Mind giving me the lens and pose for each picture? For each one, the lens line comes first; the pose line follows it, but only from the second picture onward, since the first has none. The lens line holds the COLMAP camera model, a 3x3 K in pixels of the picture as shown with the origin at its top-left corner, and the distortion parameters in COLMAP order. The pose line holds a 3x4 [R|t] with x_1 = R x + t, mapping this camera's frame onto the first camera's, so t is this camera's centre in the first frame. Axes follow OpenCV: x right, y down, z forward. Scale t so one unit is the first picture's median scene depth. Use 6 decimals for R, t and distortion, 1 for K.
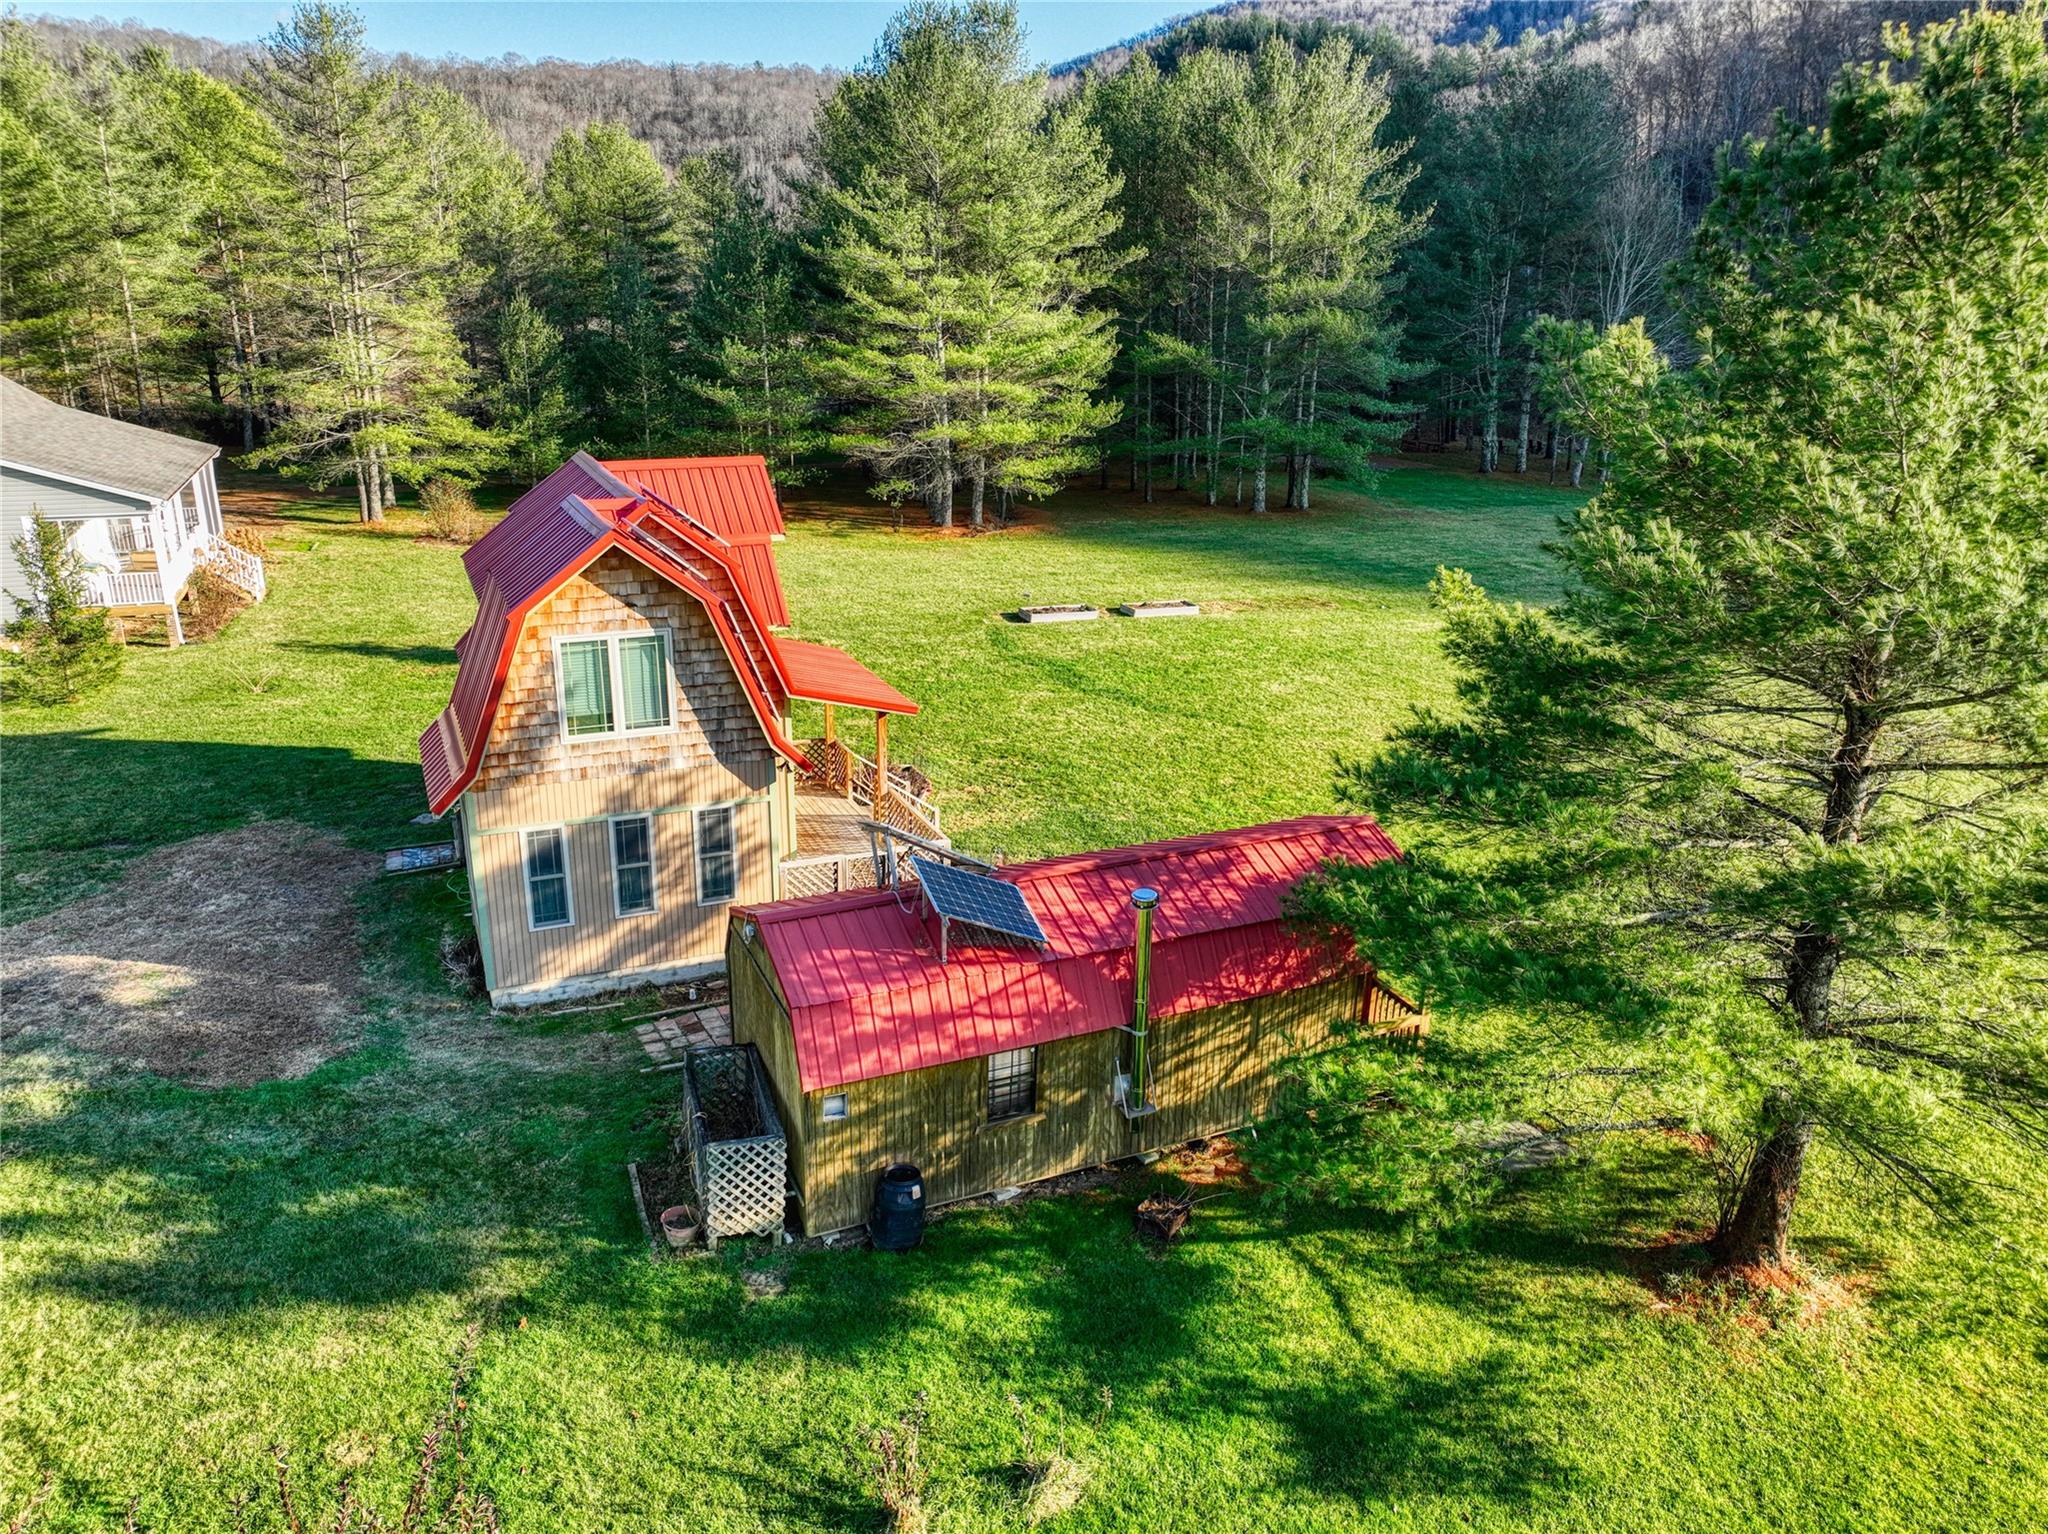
lens RADIAL K [[1429.1, 0, 1021.3], [0, 1429.1, 760.6], [0, 0, 1]] dist [0.002011, 0.011967]
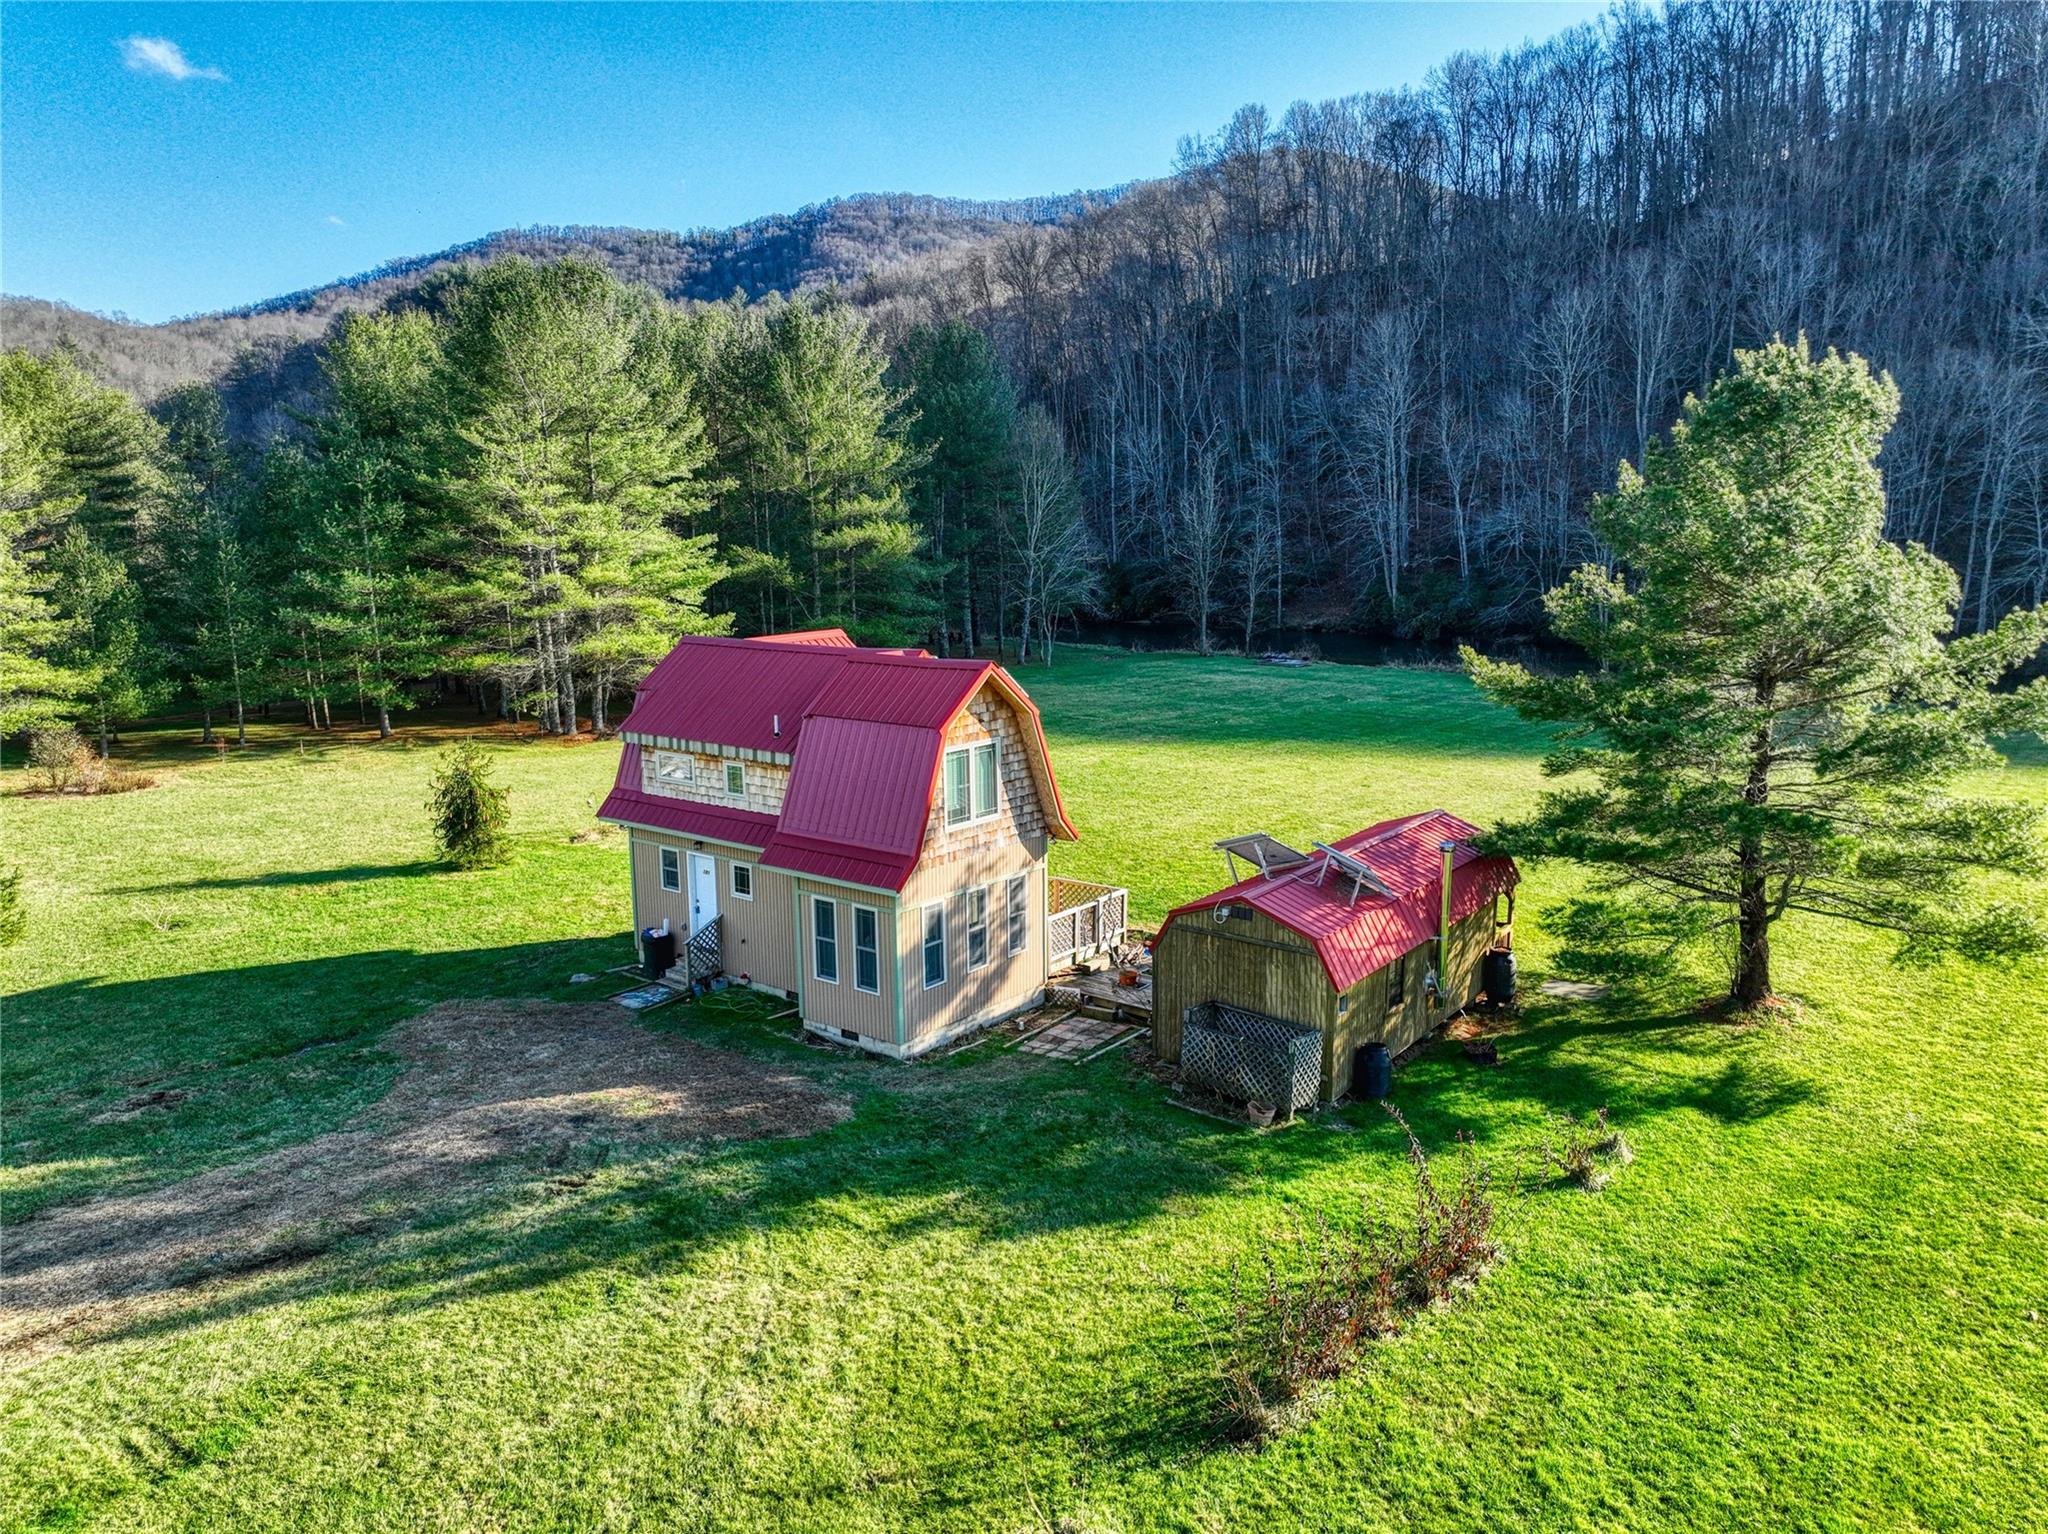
lens RADIAL K [[1429.1, 0, 1025.7], [0, 1429.1, 764.0], [0, 0, 1]] dist [0.002011, 0.011967]
pose [[0.882258, -0.102721, 0.459422, -0.279813], [0.169878, 0.979617, -0.107198, 0.025722], [-0.439046, 0.172622, 0.881726, -0.056345]]
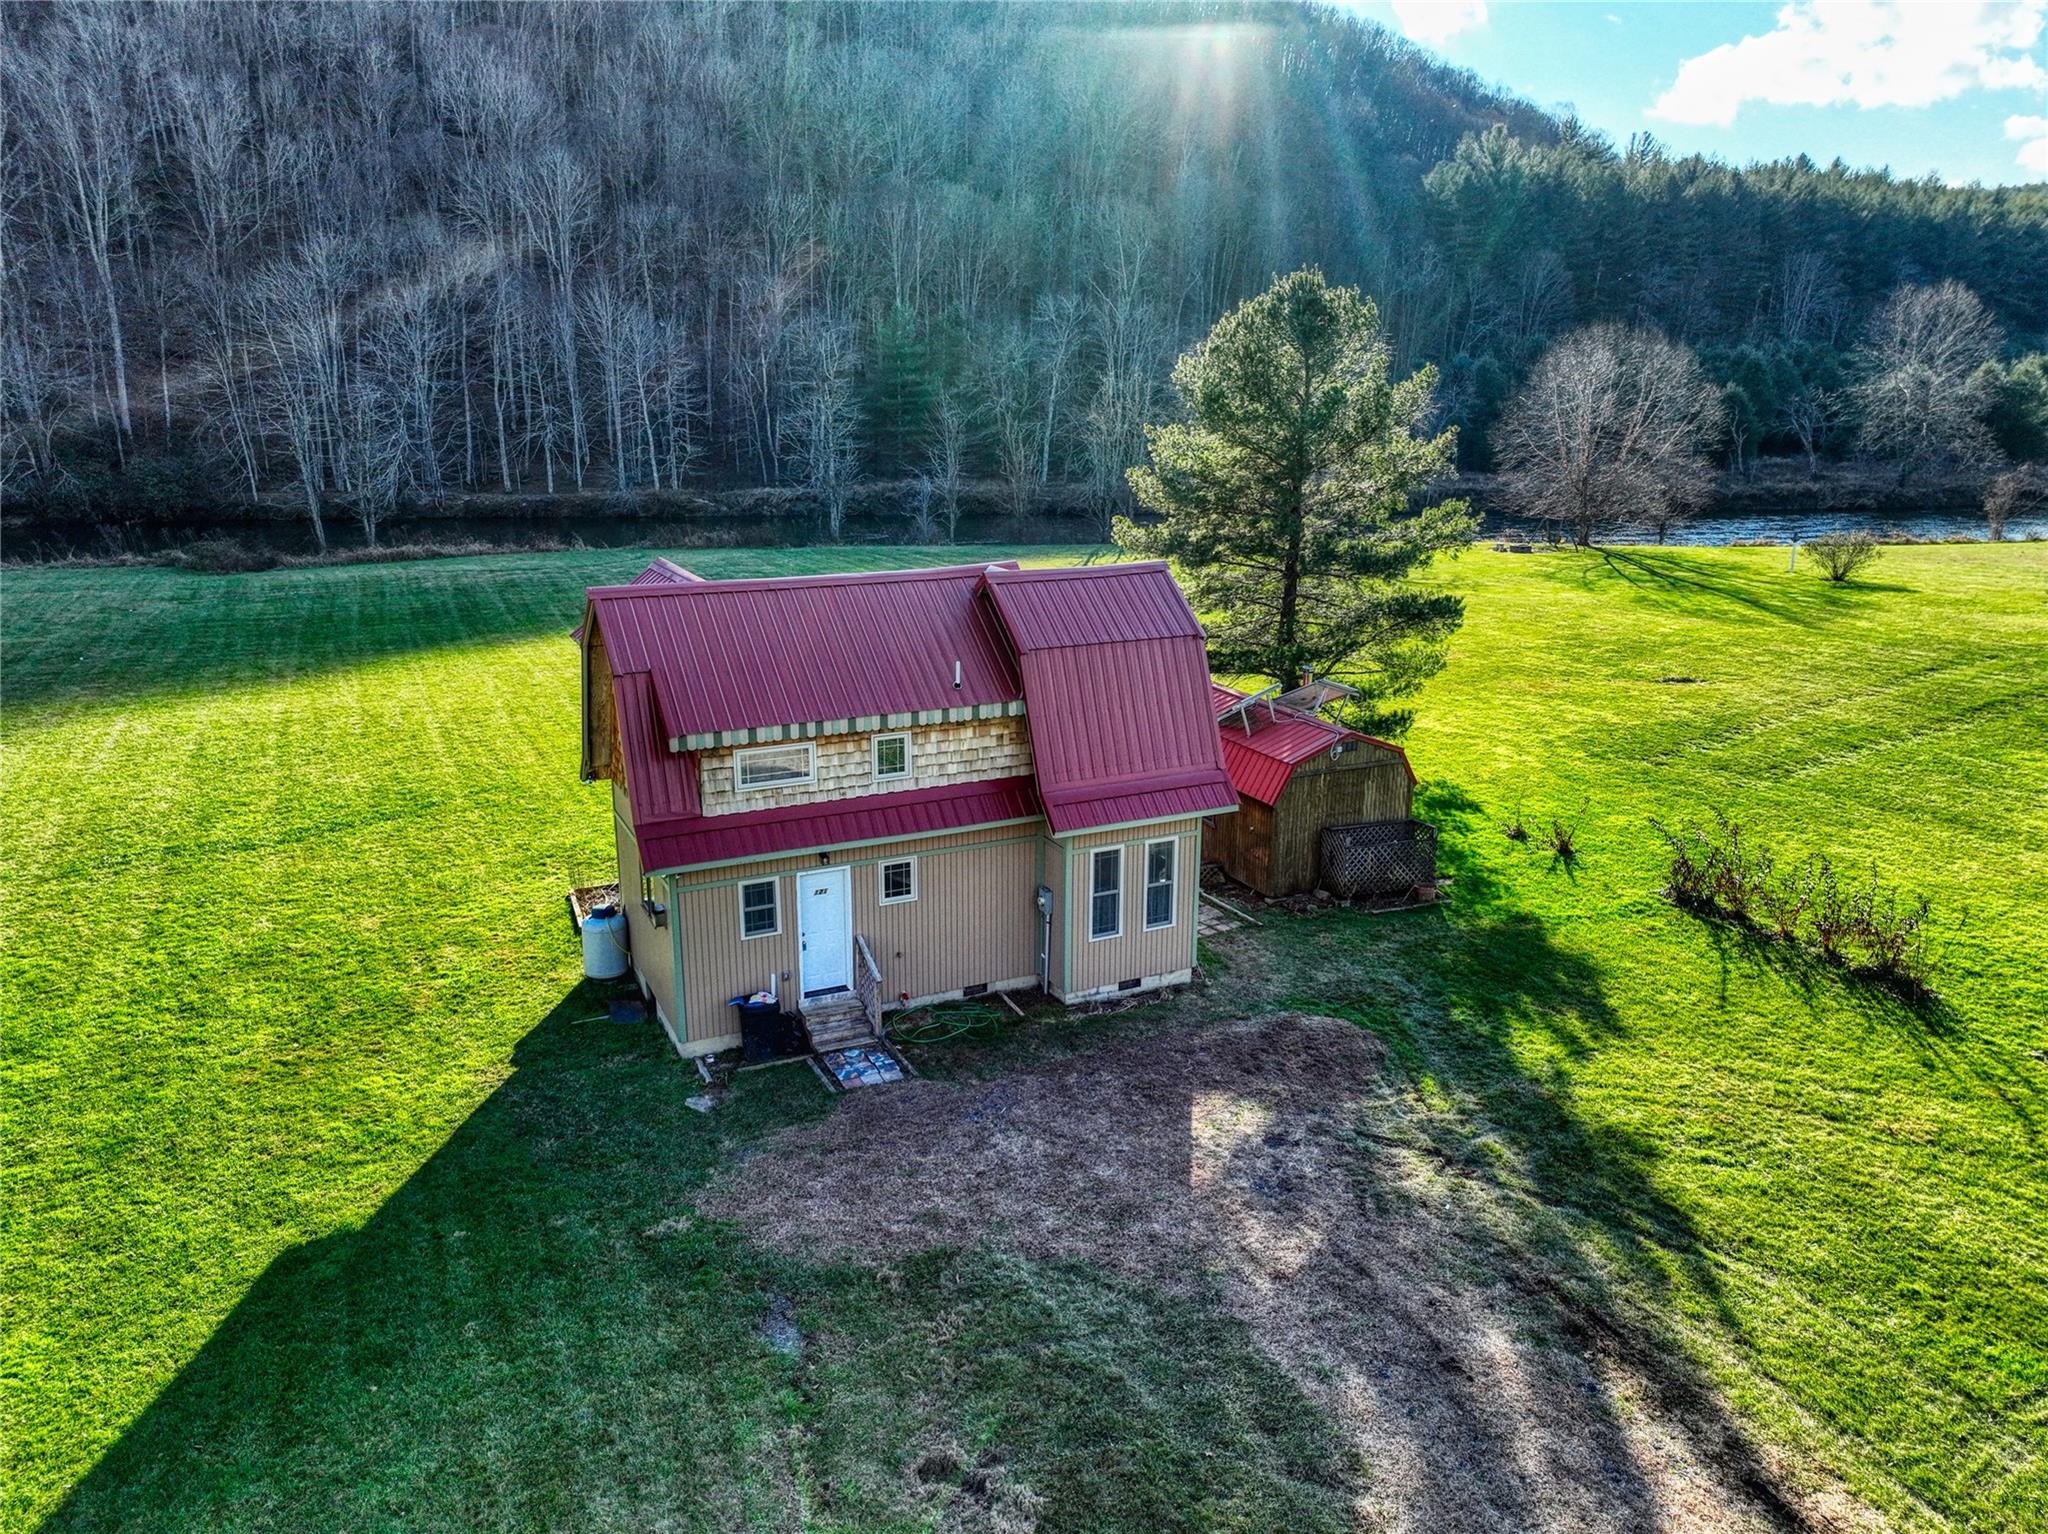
lens RADIAL K [[1429.1, 0, 1024.7], [0, 1429.1, 768.6], [0, 0, 1]] dist [0.002011, 0.011967]
pose [[-0.023599, -0.286694, 0.957731, -0.499864], [0.312041, 0.908025, 0.279503, -0.124347], [-0.949776, 0.305447, 0.068032, 0.345231]]
